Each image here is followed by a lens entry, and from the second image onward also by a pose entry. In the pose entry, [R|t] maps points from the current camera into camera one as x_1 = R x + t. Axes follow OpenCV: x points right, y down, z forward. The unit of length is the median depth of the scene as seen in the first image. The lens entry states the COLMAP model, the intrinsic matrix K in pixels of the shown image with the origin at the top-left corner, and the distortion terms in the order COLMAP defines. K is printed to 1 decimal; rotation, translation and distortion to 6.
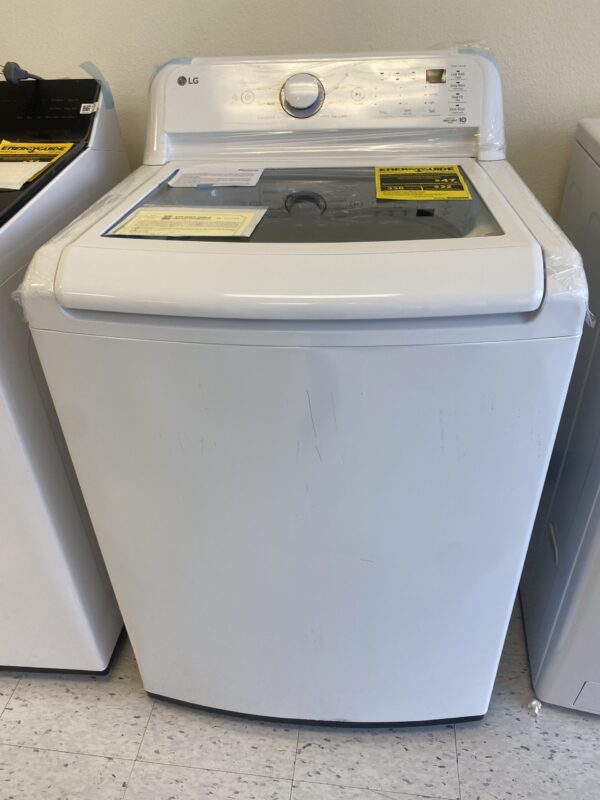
lens RADIAL K [[609.6, 0, 298.1], [0, 609.6, 403.0], [0, 0, 1]] dist [0.012894, -0.026787]
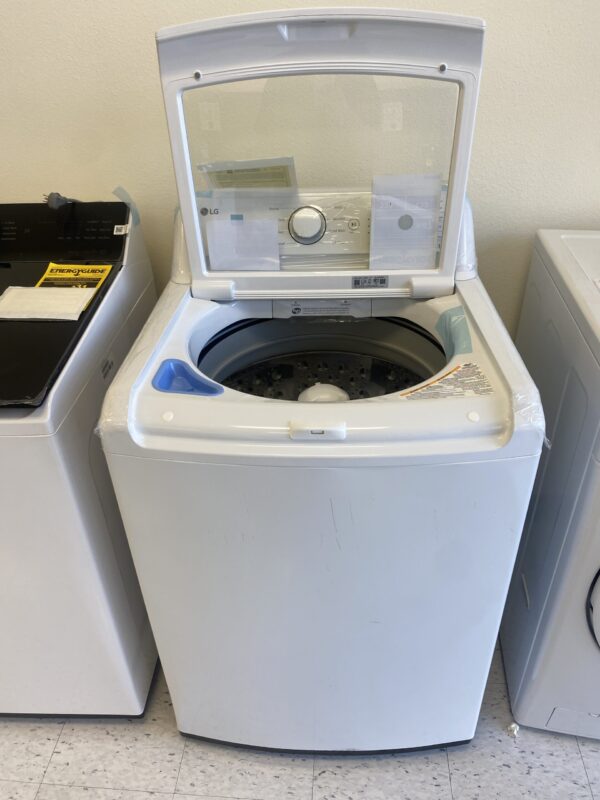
lens RADIAL K [[609.6, 0, 298.7], [0, 609.6, 401.4], [0, 0, 1]] dist [0.012894, -0.026787]
pose [[0.998765, -0.023597, 0.043729, -0.063945], [0.024141, 0.999637, -0.011964, -0.133099], [-0.043431, 0.013005, 0.998972, -0.168598]]
